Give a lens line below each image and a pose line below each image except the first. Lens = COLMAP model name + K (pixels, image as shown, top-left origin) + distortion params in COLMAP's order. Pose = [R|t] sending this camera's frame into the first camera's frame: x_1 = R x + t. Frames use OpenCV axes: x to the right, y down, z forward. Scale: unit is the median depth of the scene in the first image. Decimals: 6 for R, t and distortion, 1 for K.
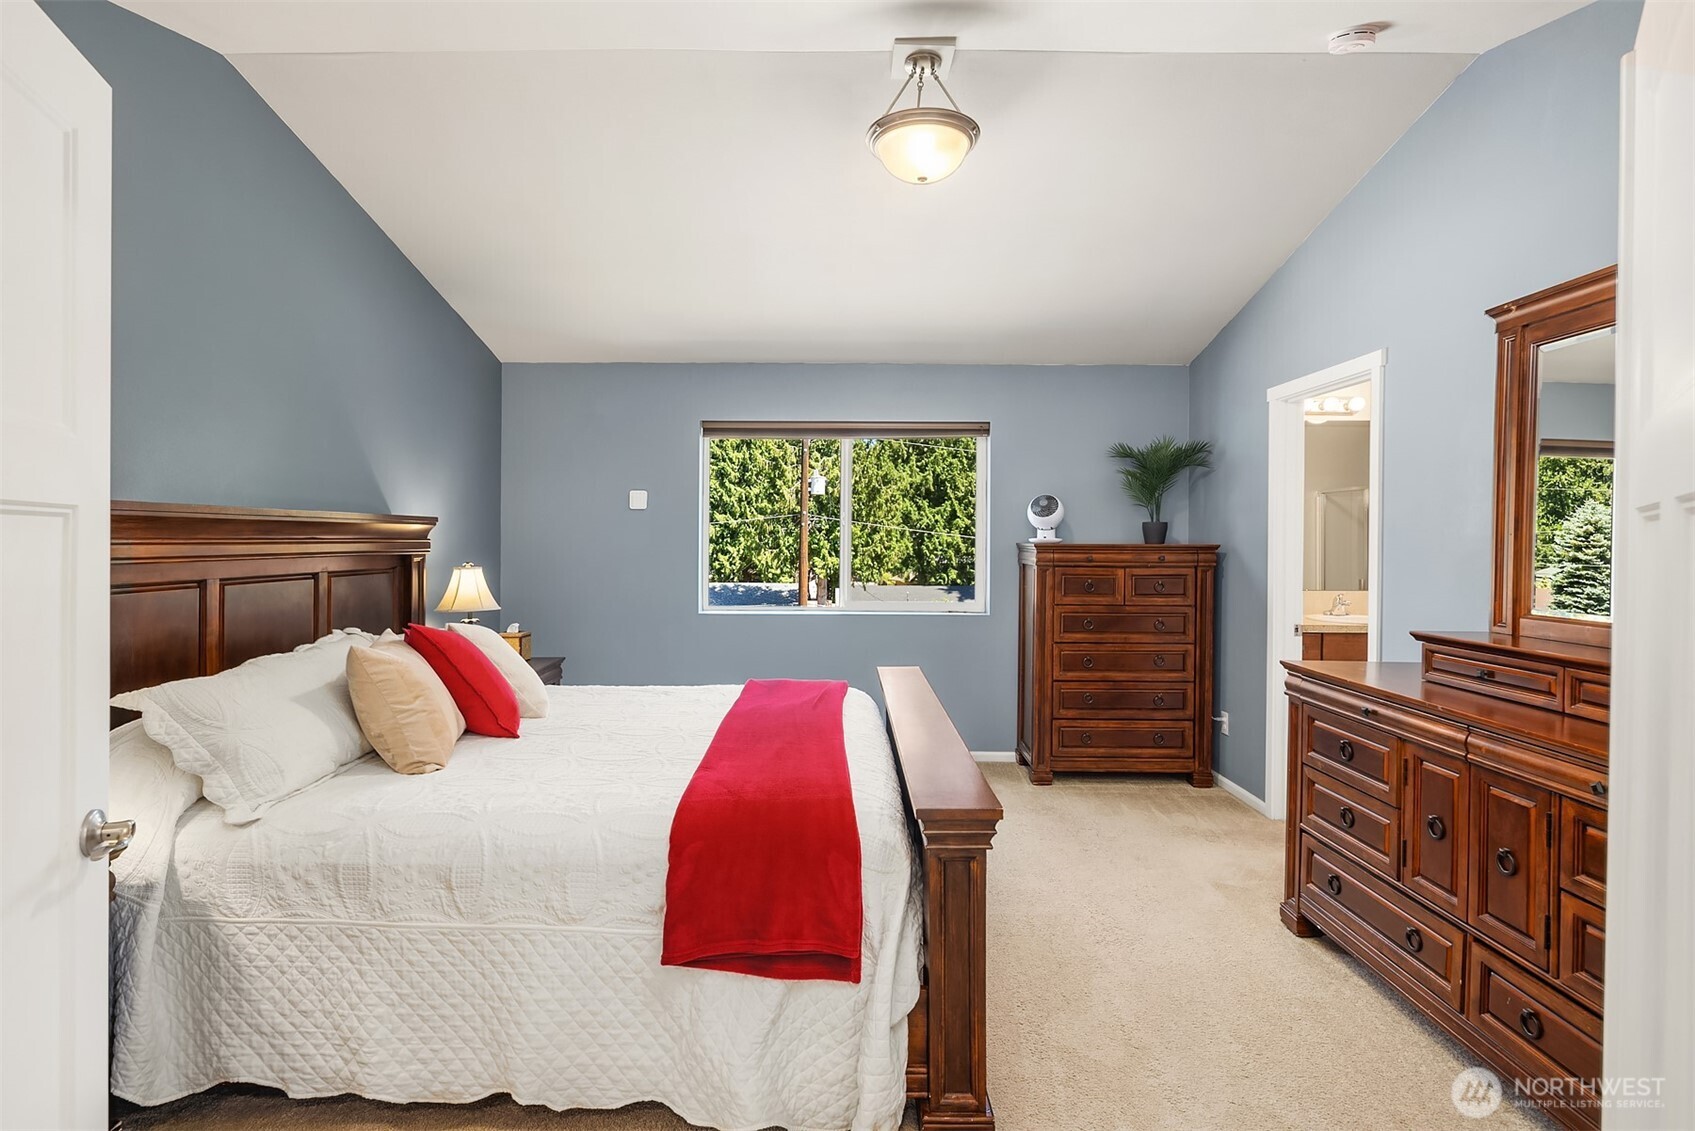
lens RADIAL K [[806.7, 0, 829.5], [0, 806.7, 557.7], [0, 0, 1]] dist [0.004591, -0.000114]
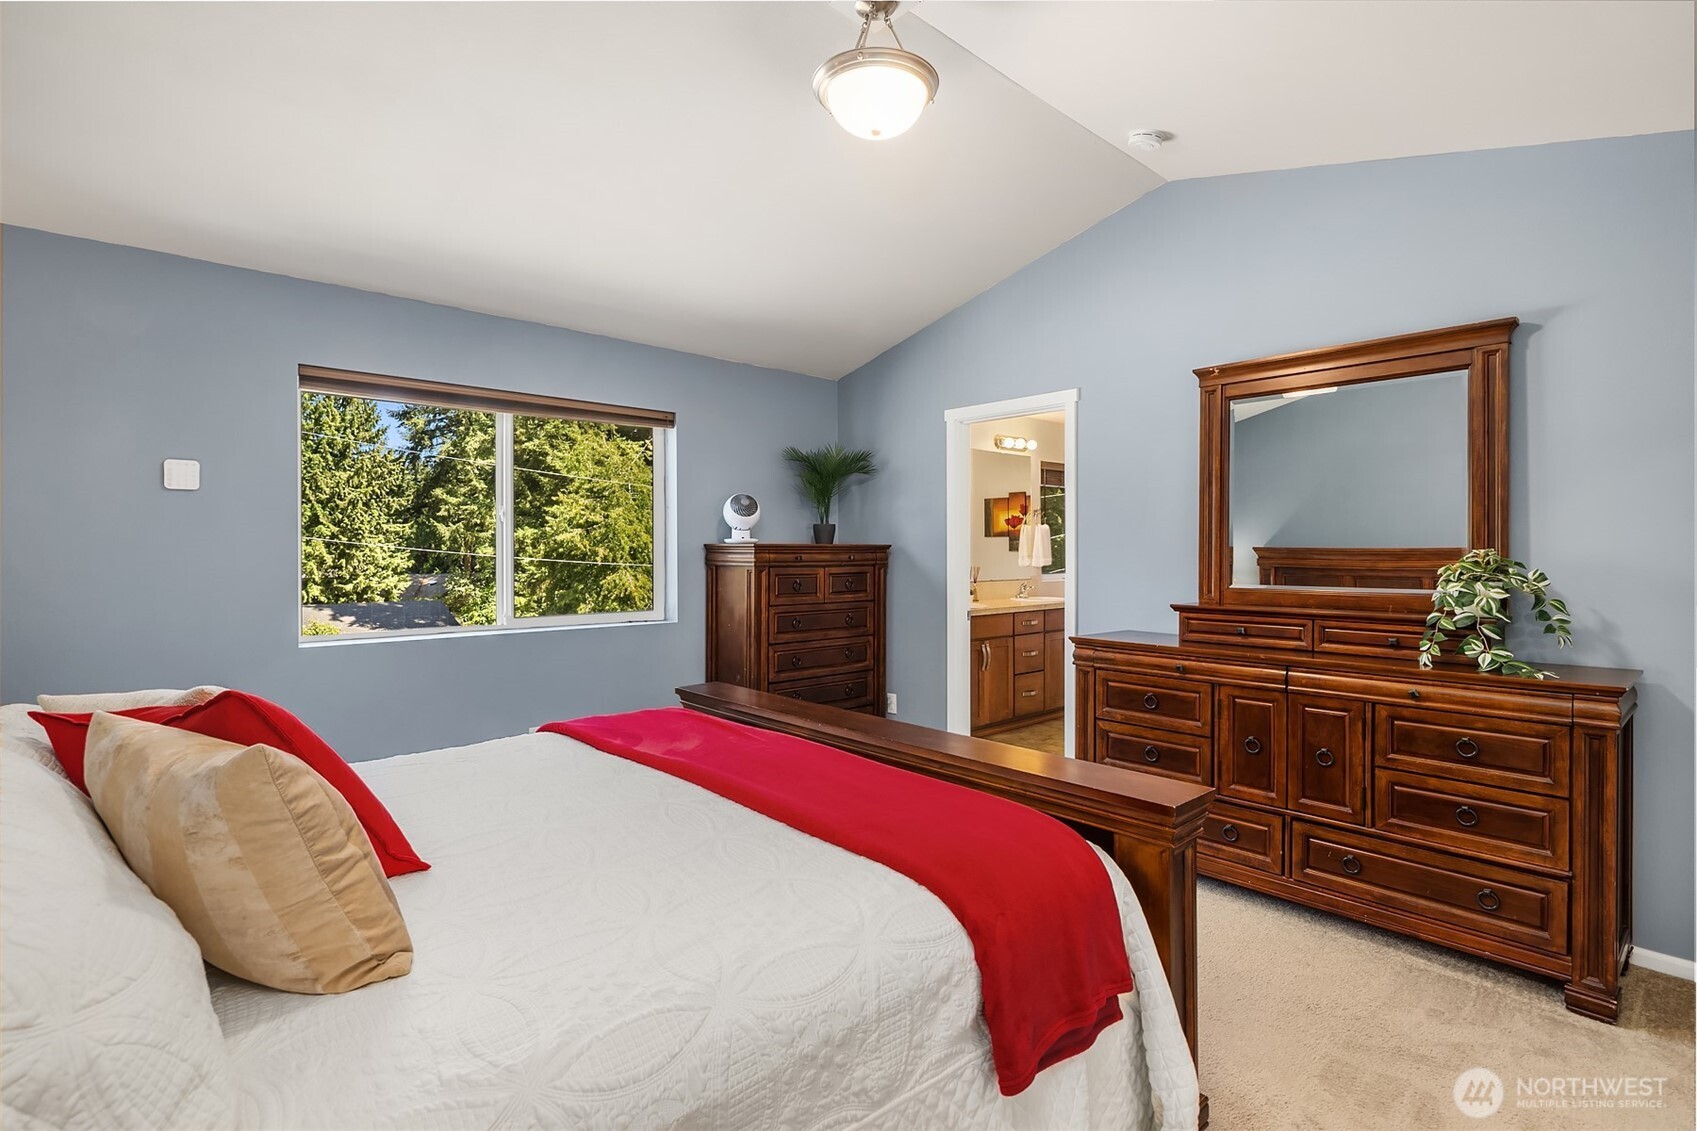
lens RADIAL K [[807.7, 0, 837.7], [0, 807.7, 557.1], [0, 0, 1]] dist [0.004591, -0.000114]
pose [[0.738991, -0.009714, 0.673646, -0.320231], [0.018514, 0.999811, -0.005892, 0.006397], [-0.673461, 0.016826, 0.739031, 0.218814]]
